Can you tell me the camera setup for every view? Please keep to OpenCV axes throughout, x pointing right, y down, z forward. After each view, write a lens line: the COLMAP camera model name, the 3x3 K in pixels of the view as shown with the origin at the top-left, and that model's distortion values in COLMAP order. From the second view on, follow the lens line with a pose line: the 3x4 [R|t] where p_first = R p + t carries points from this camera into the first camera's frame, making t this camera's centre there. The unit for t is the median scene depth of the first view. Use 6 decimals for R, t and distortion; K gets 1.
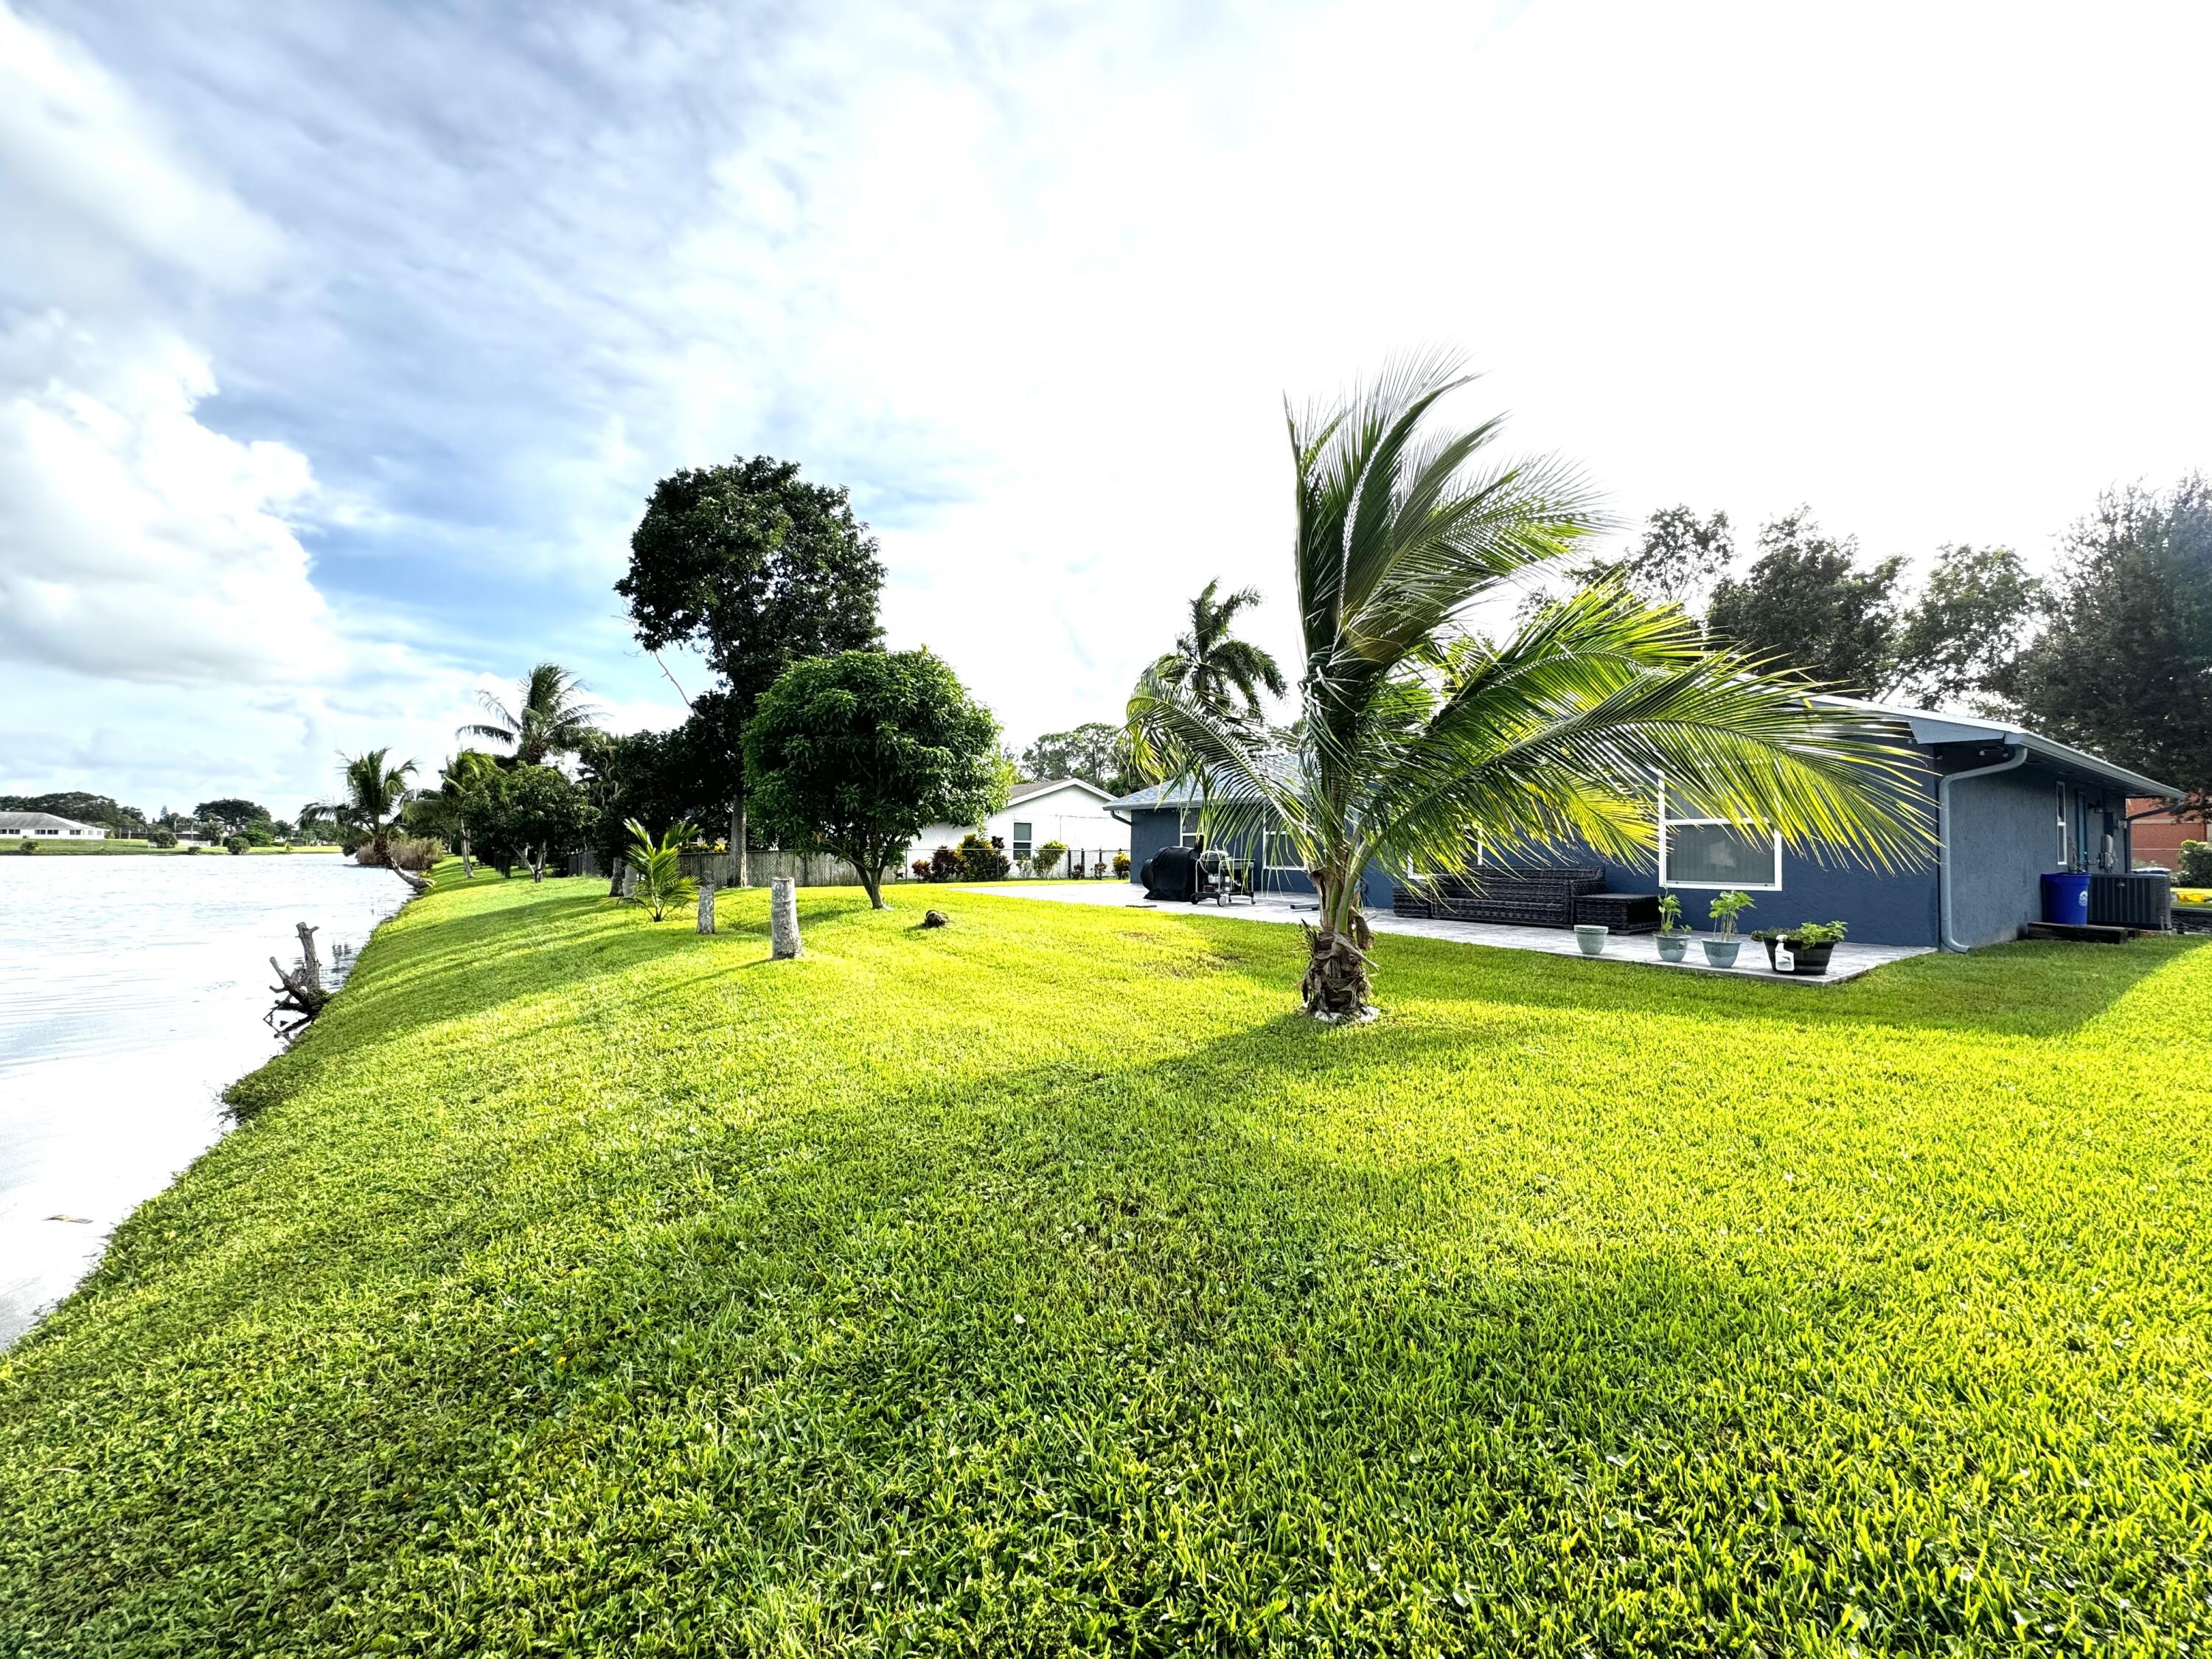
lens RADIAL K [[883.3, 0, 1106.0], [0, 883.3, 829.5], [0, 0, 1]] dist [0.000167, -0.000203]
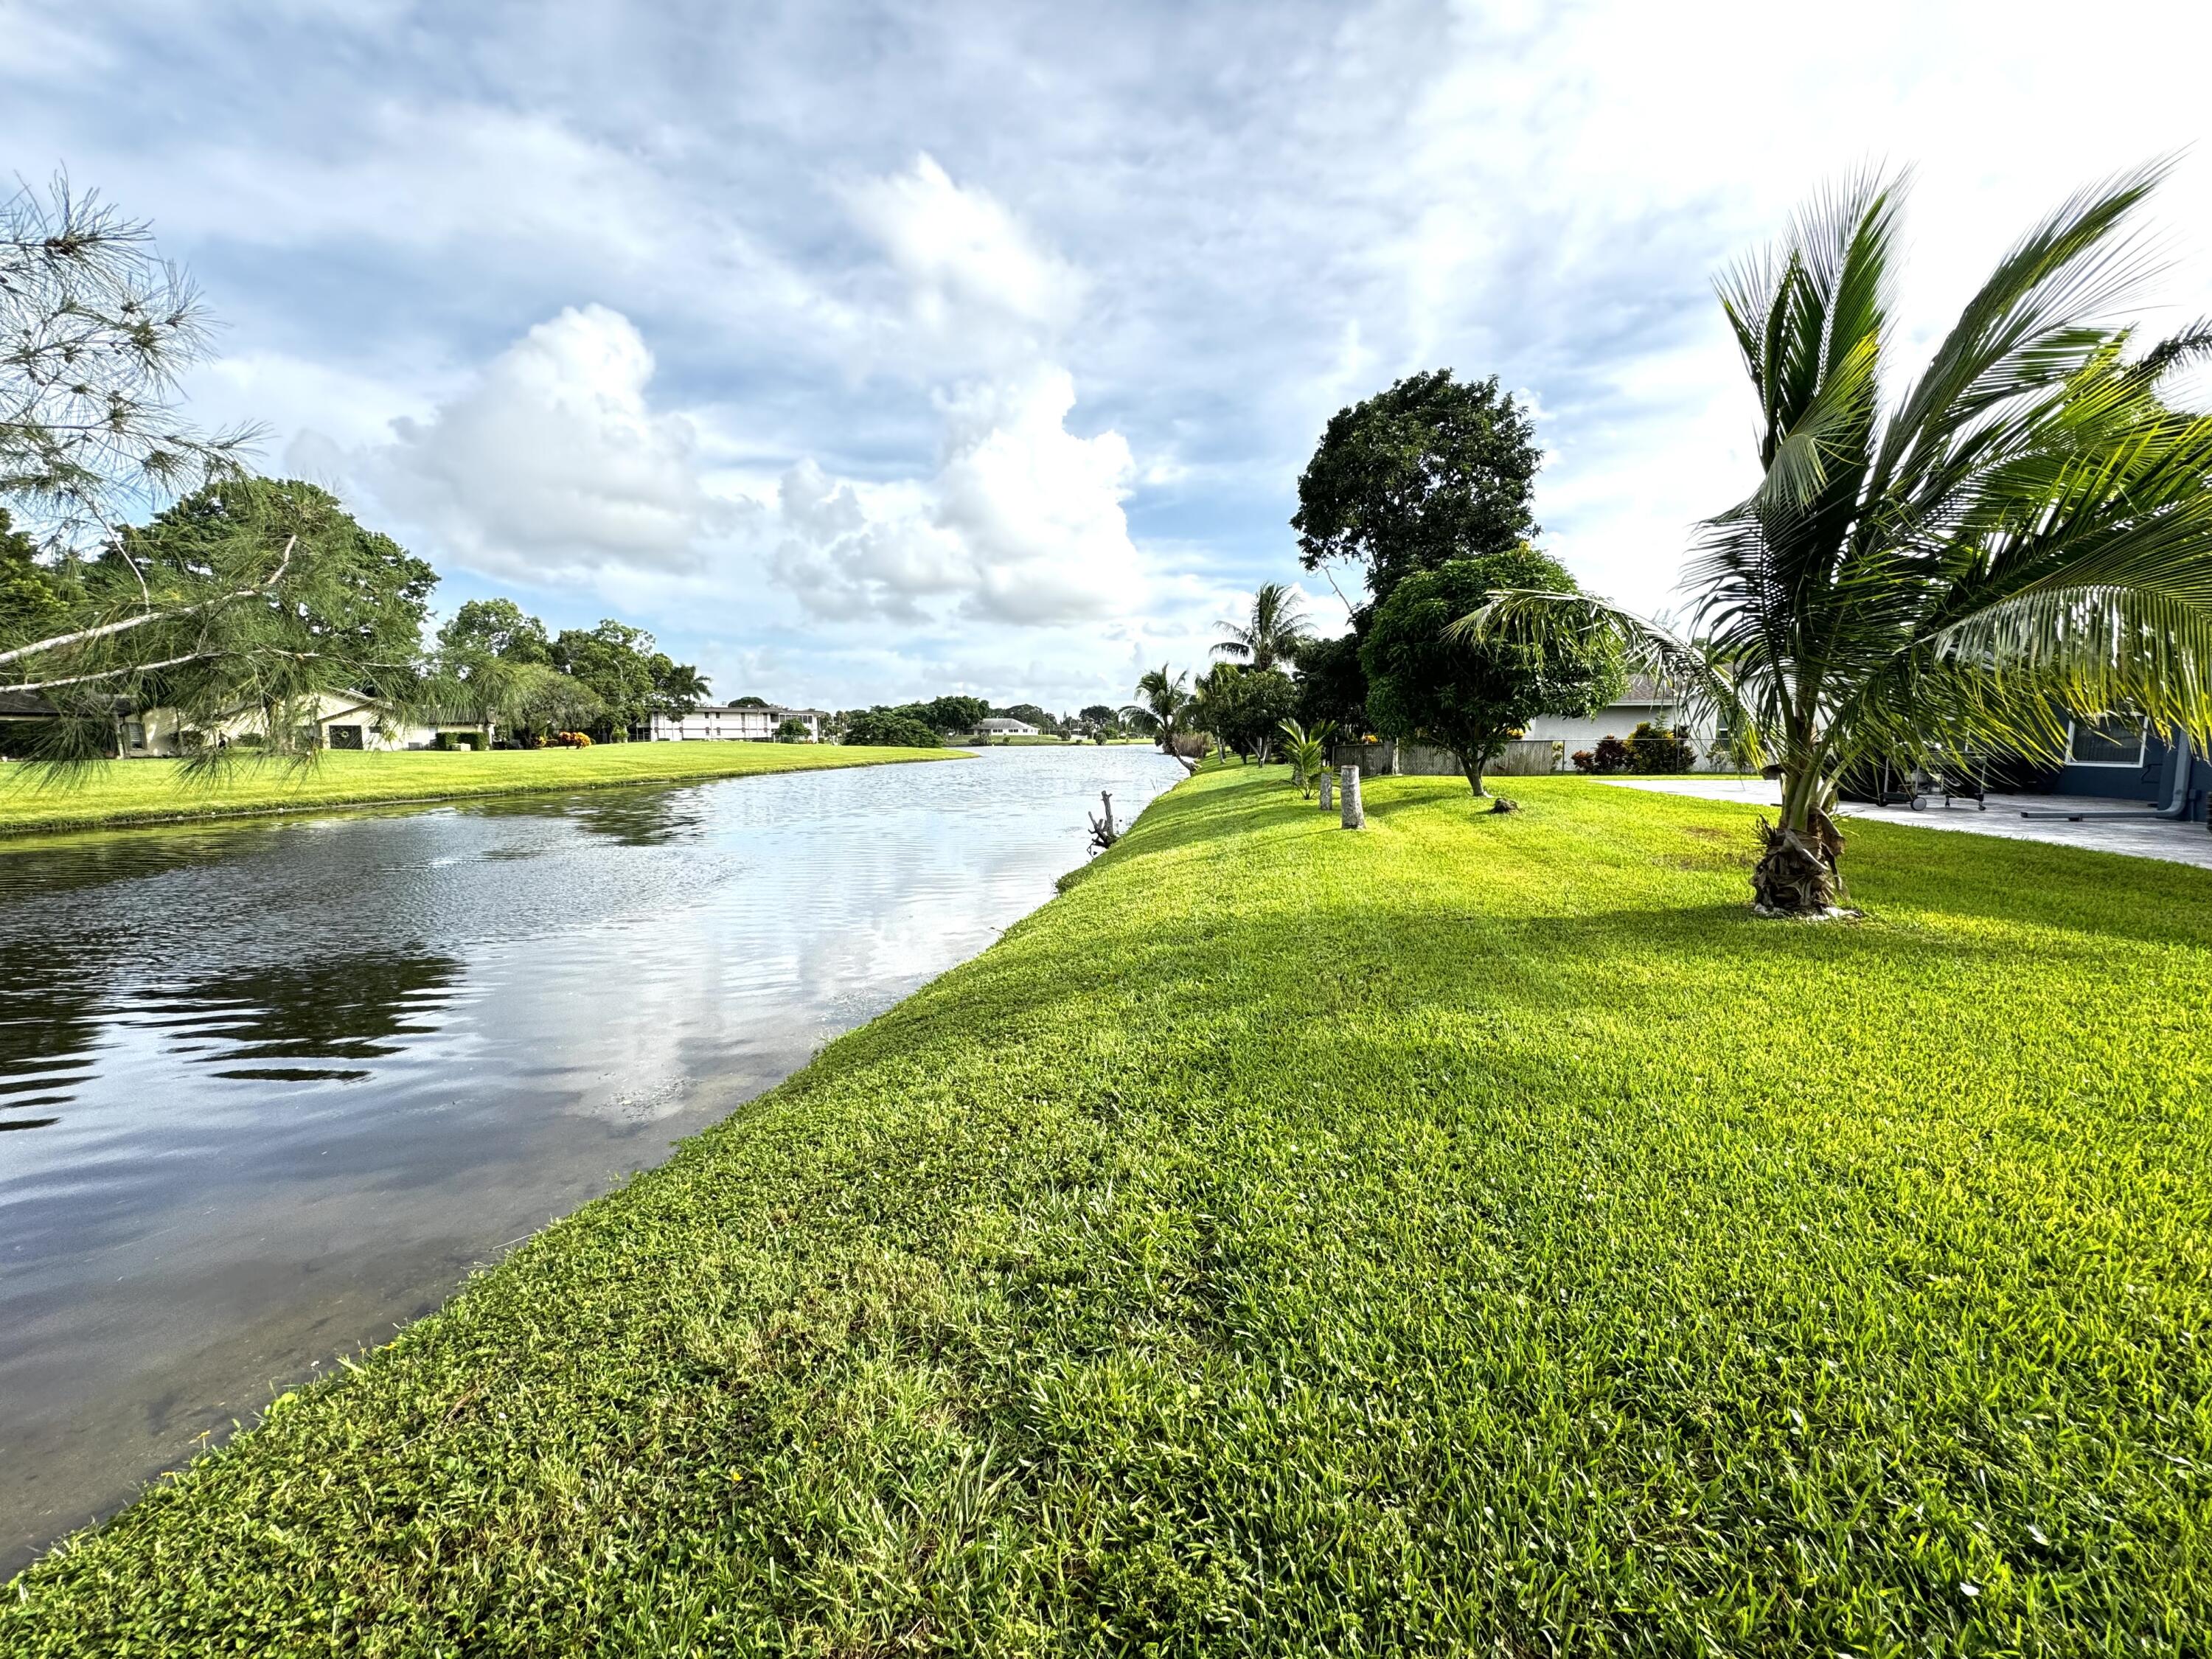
lens RADIAL K [[883.3, 0, 1106.0], [0, 883.3, 829.5], [0, 0, 1]] dist [0.000167, -0.000203]
pose [[0.715996, 0.064107, -0.695155, 0.094259], [0.023203, 0.993039, 0.115476, -0.003811], [0.697719, -0.098810, 0.709525, -0.058343]]
